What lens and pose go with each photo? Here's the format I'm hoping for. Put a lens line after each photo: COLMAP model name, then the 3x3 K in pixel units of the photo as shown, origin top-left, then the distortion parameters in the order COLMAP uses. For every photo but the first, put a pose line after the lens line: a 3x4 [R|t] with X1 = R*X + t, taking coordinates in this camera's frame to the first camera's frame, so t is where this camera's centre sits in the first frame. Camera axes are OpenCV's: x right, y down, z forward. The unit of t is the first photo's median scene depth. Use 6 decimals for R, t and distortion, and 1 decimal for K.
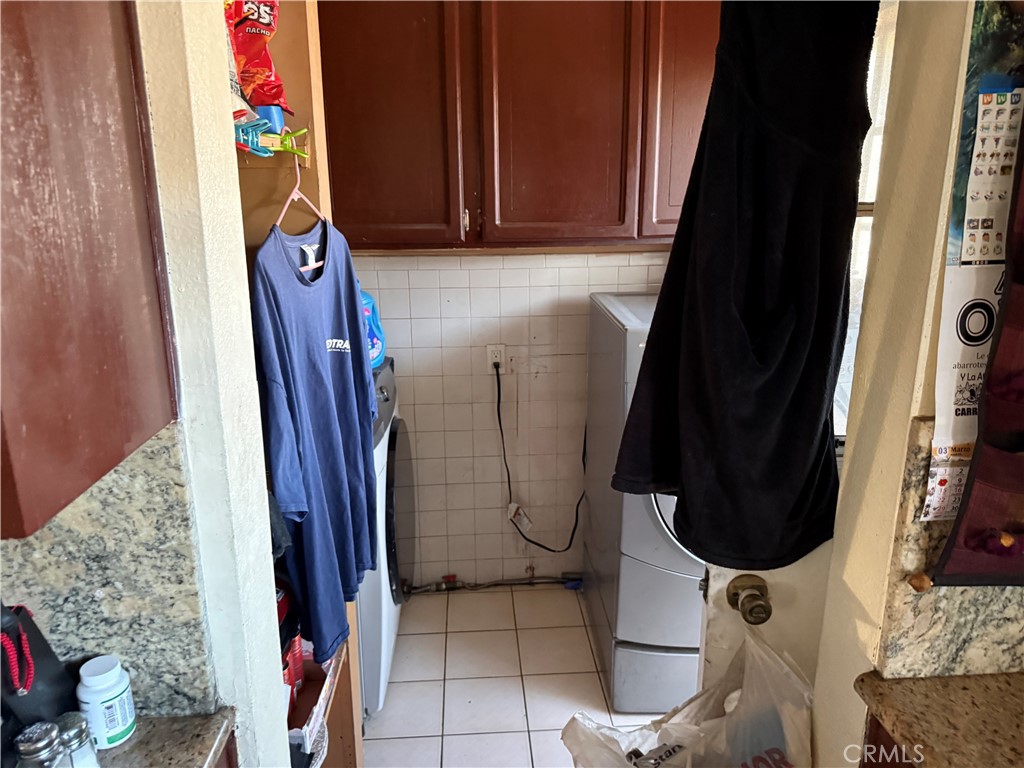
lens RADIAL K [[719.6, 0, 507.7], [0, 719.6, 384.5], [0, 0, 1]] dist [0.088184, -0.132976]
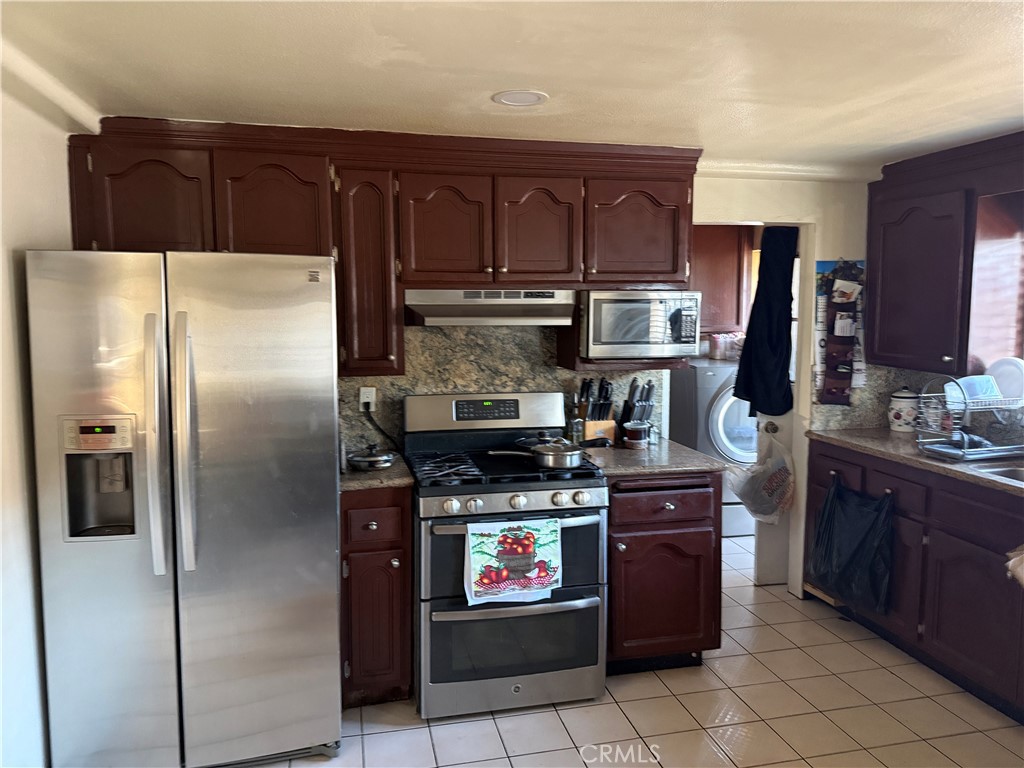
lens RADIAL K [[719.6, 0, 507.7], [0, 719.6, 384.5], [0, 0, 1]] dist [0.088184, -0.132976]
pose [[0.984219, -0.019093, 0.175920, -2.001993], [0.046975, 0.986683, -0.155722, 0.747594], [-0.170604, 0.161529, 0.972010, -2.905201]]
